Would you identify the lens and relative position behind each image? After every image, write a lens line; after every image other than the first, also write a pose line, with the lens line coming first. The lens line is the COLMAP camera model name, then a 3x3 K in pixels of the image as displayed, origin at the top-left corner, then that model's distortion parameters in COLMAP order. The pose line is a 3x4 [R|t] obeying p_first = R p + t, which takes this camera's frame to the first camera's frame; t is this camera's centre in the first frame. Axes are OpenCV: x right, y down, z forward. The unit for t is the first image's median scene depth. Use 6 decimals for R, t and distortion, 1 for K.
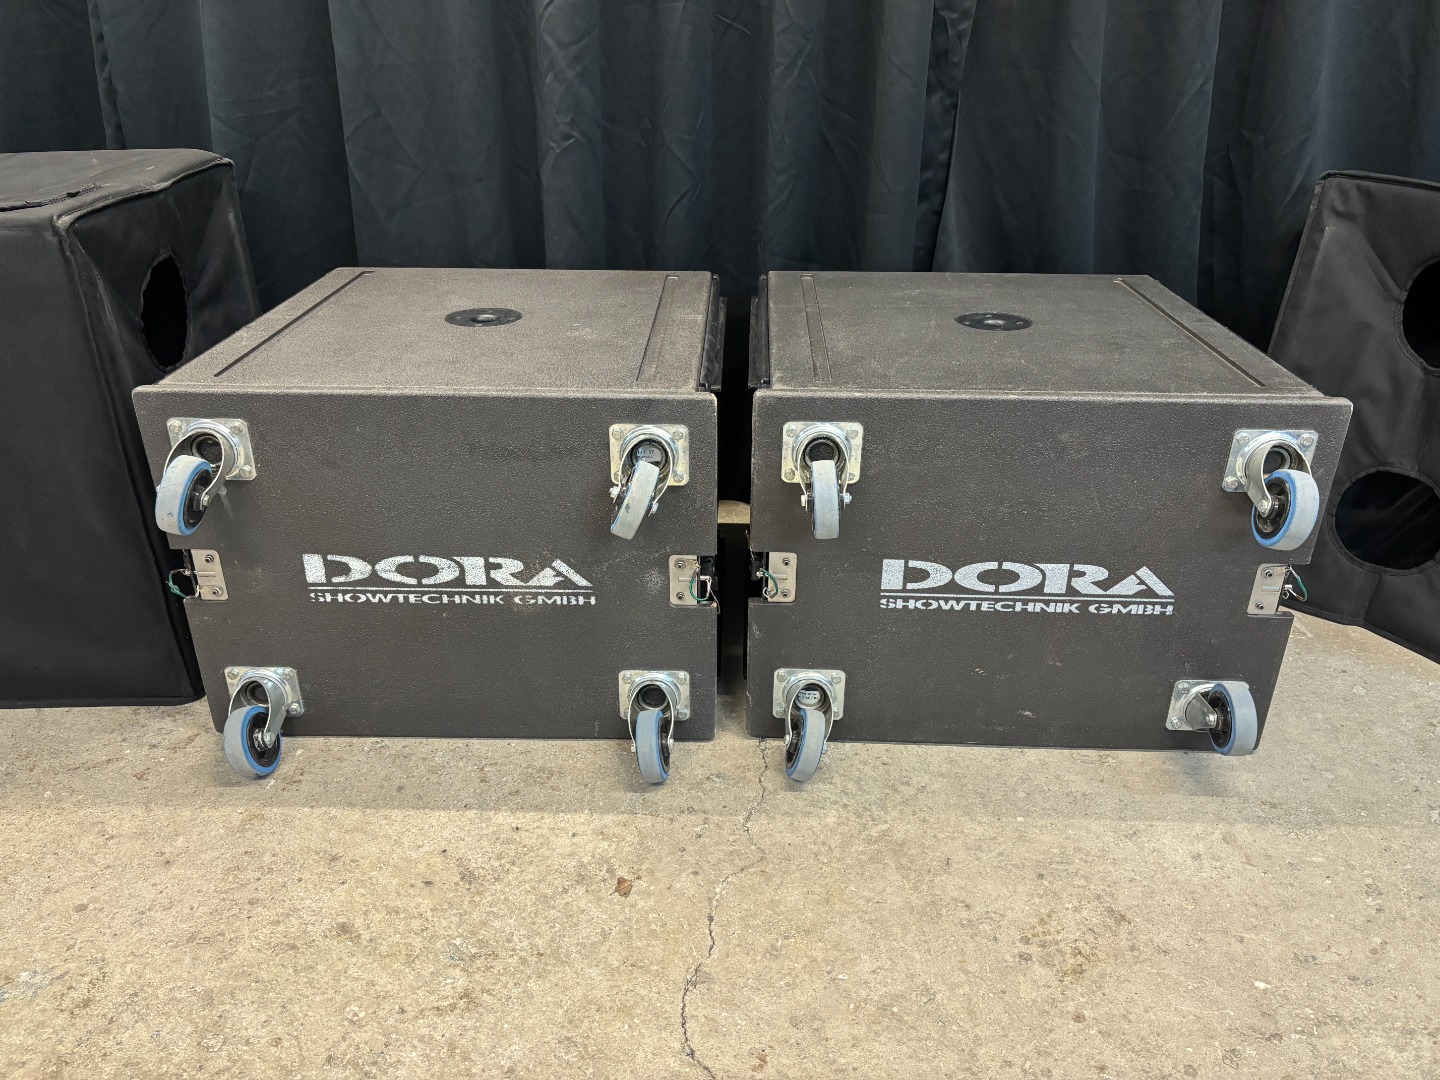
lens RADIAL K [[1105.6, 0, 719.4], [0, 1105.6, 541.4], [0, 0, 1]] dist [0.030465, -0.033548]
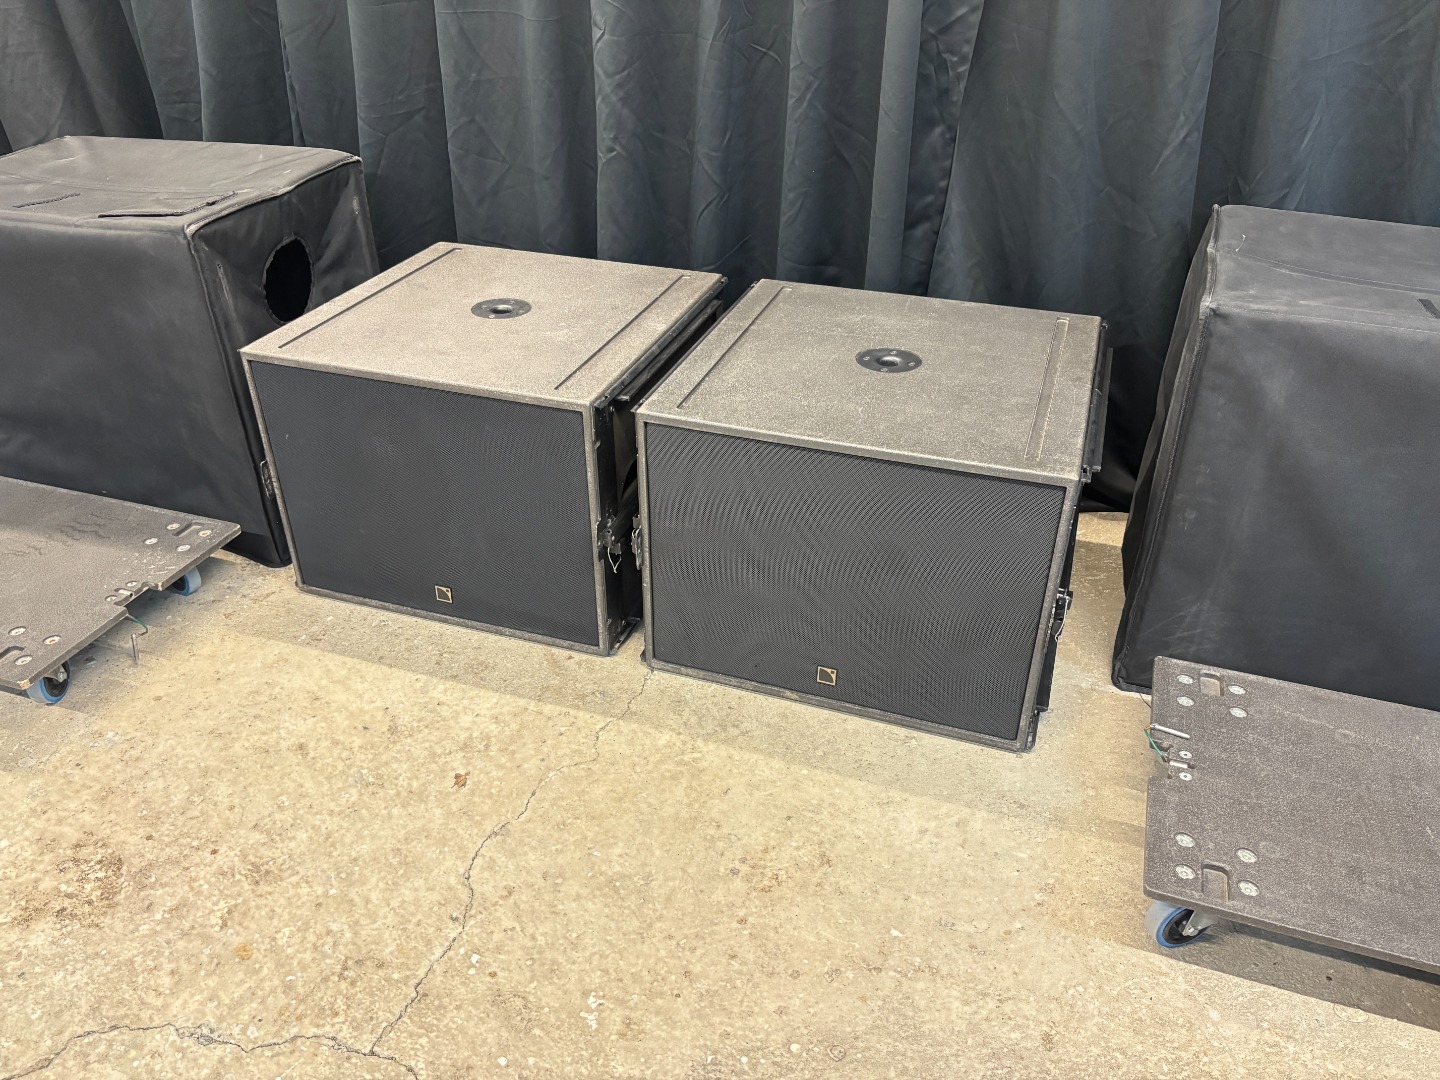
lens RADIAL K [[1105.6, 0, 714.3], [0, 1105.6, 544.8], [0, 0, 1]] dist [0.030465, -0.033548]
pose [[0.953859, 0.156263, -0.256387, 0.428157], [-0.127075, 0.983753, 0.126811, -0.139751], [0.272038, -0.088380, 0.958219, -0.192002]]
